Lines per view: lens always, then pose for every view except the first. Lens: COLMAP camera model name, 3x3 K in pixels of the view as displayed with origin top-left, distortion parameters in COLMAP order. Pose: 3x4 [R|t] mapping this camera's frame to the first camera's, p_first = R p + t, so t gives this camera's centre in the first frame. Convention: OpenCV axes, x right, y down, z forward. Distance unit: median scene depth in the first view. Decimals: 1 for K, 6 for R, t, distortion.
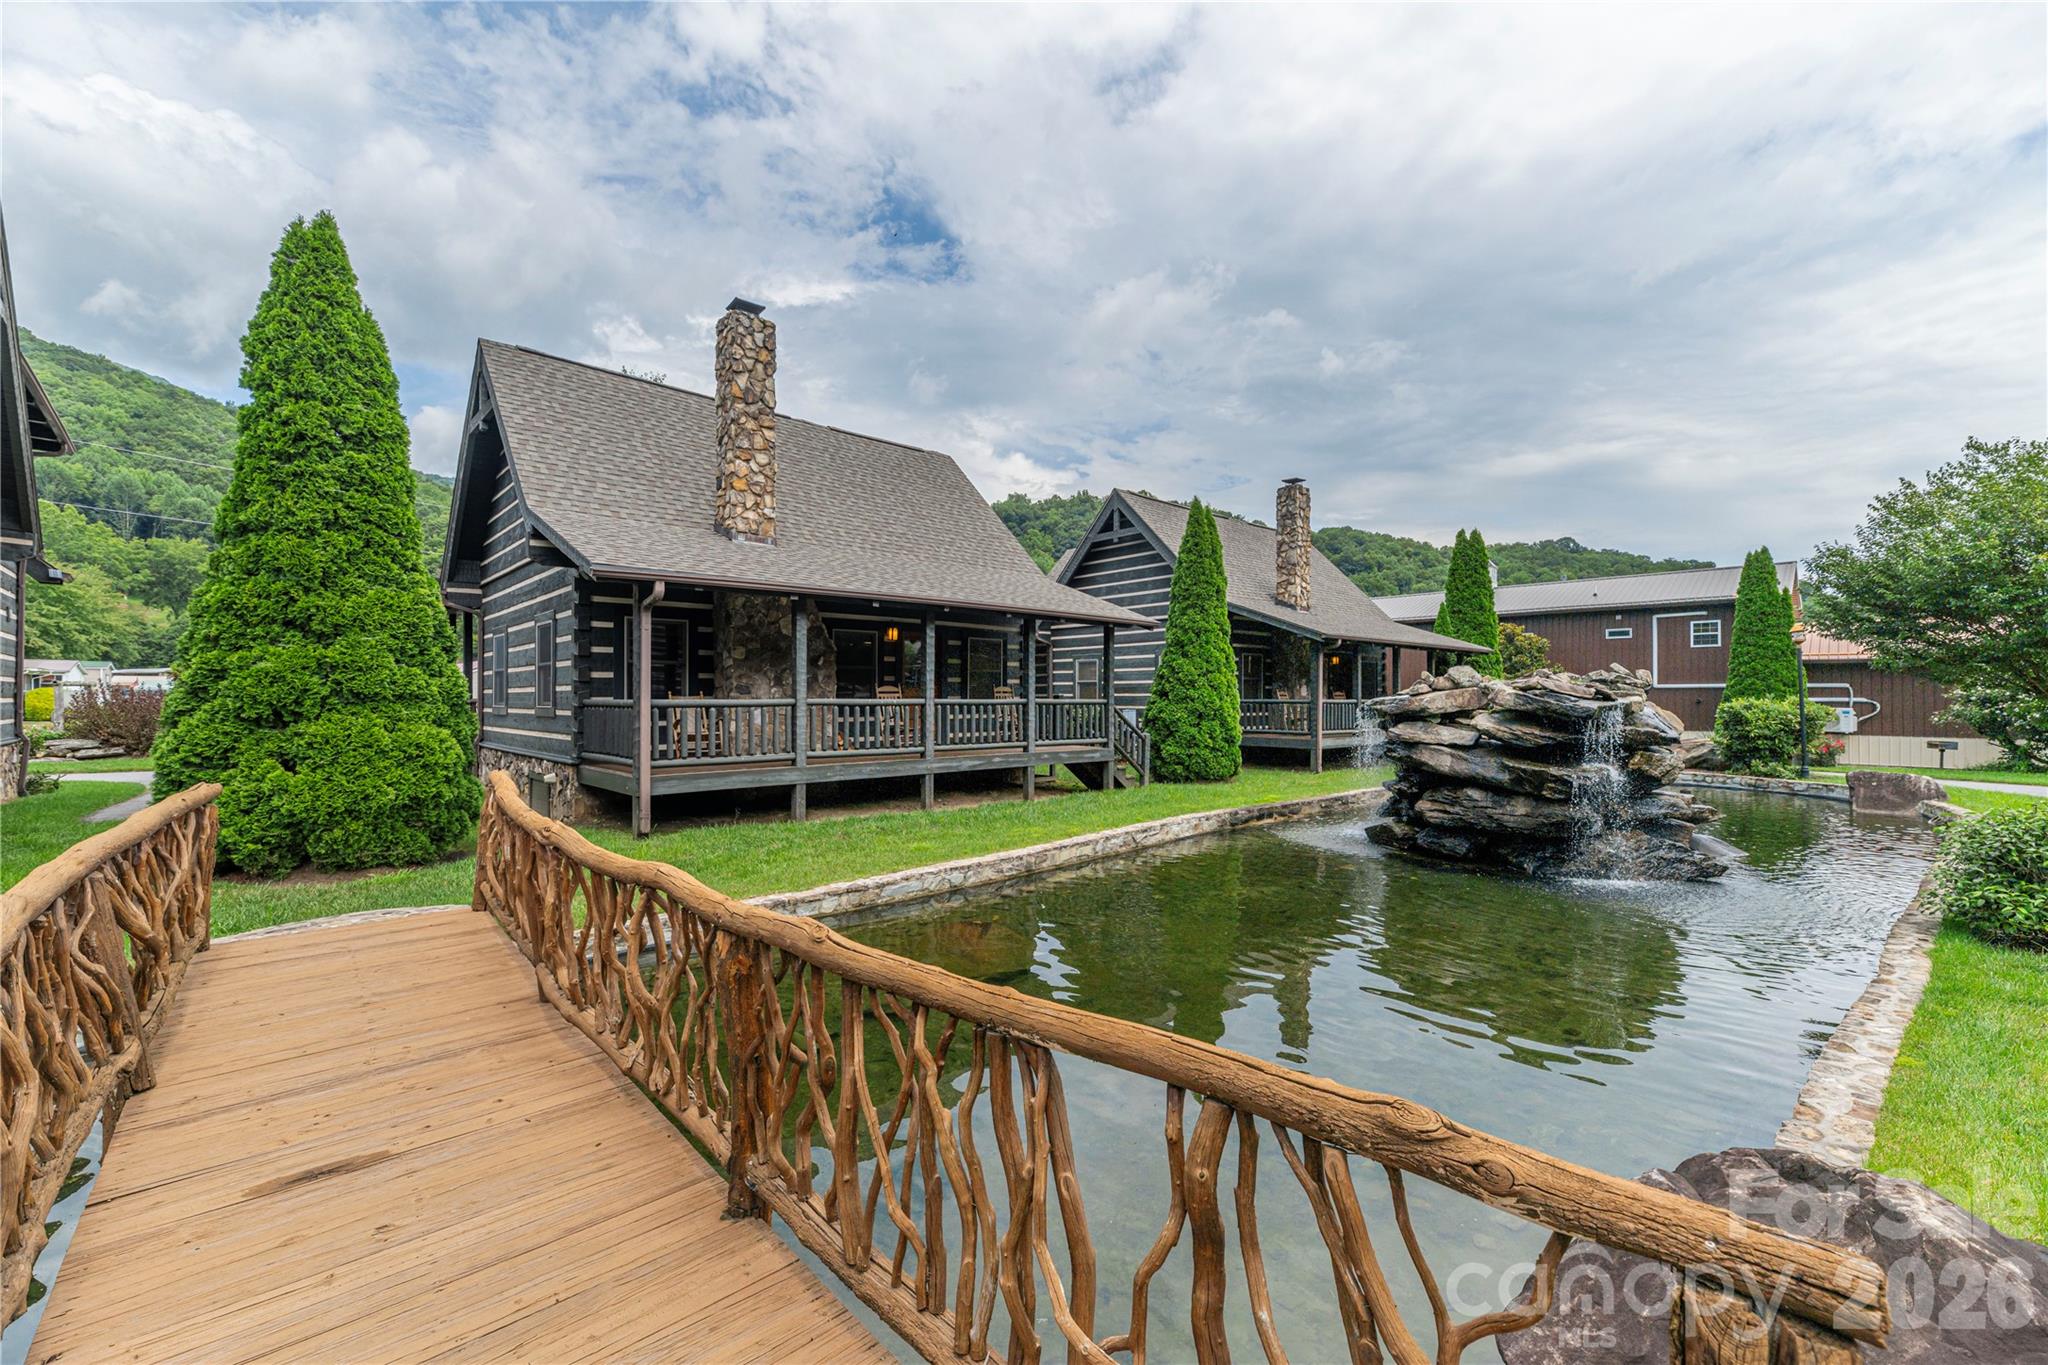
lens RADIAL K [[829.8, 0, 1029.4], [0, 829.8, 686.2], [0, 0, 1]] dist [-0.000007, 0.000091]
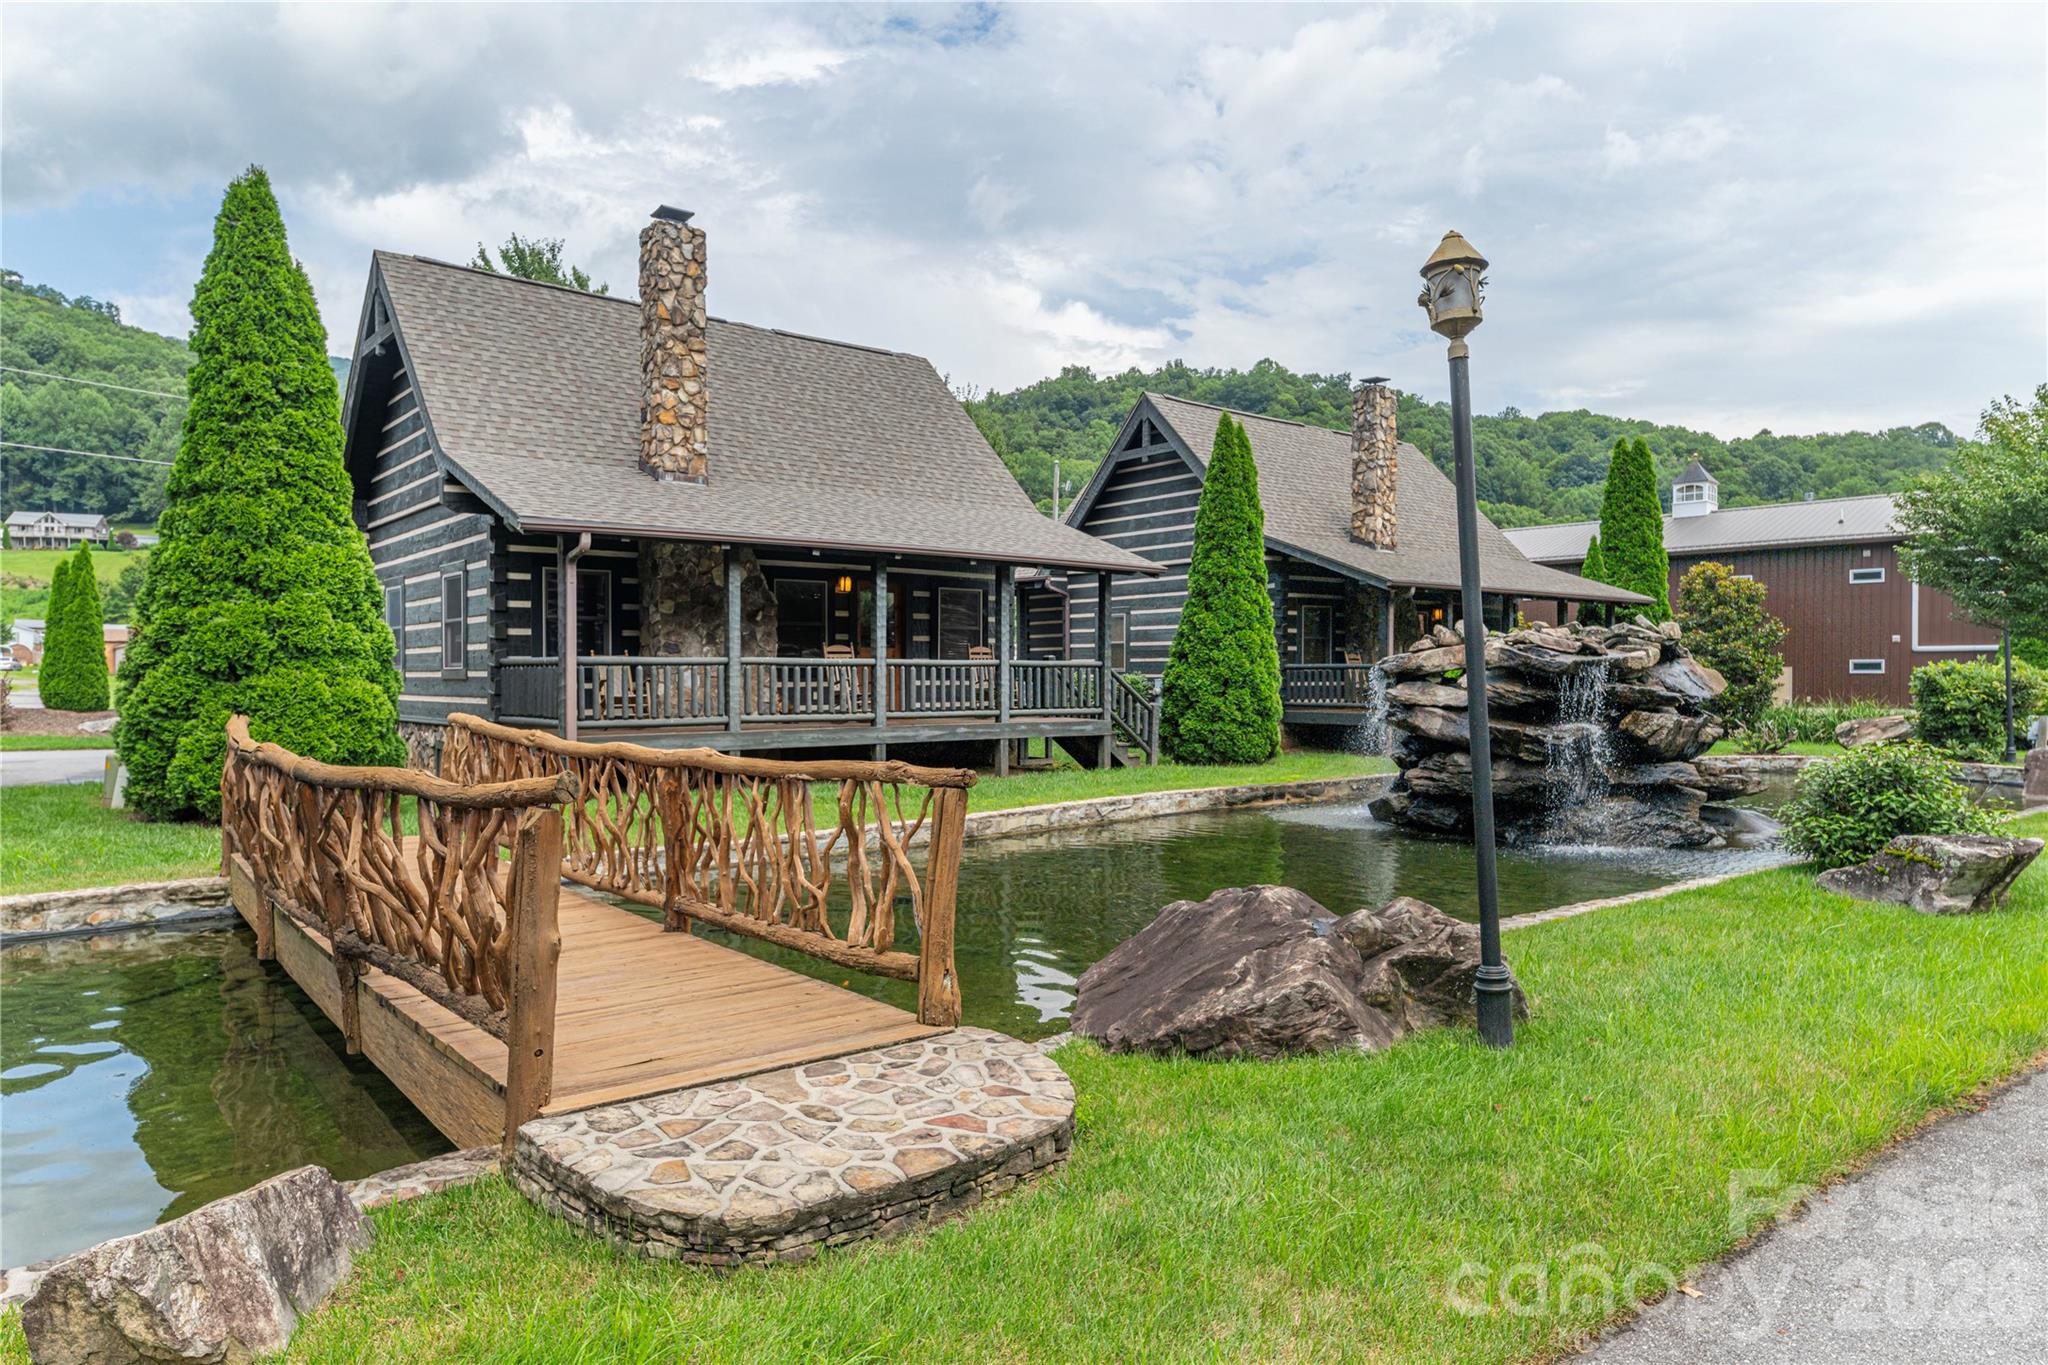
lens RADIAL K [[1263.5, 0, 1033.4], [0, 1263.5, 676.3], [0, 0, 1]] dist [-0.001969, 0.001715]
pose [[0.998532, -0.000705, -0.054152, 0.116830], [0.001550, 0.999878, 0.015562, 0.013855], [0.054134, -0.015623, 0.998411, -0.336545]]
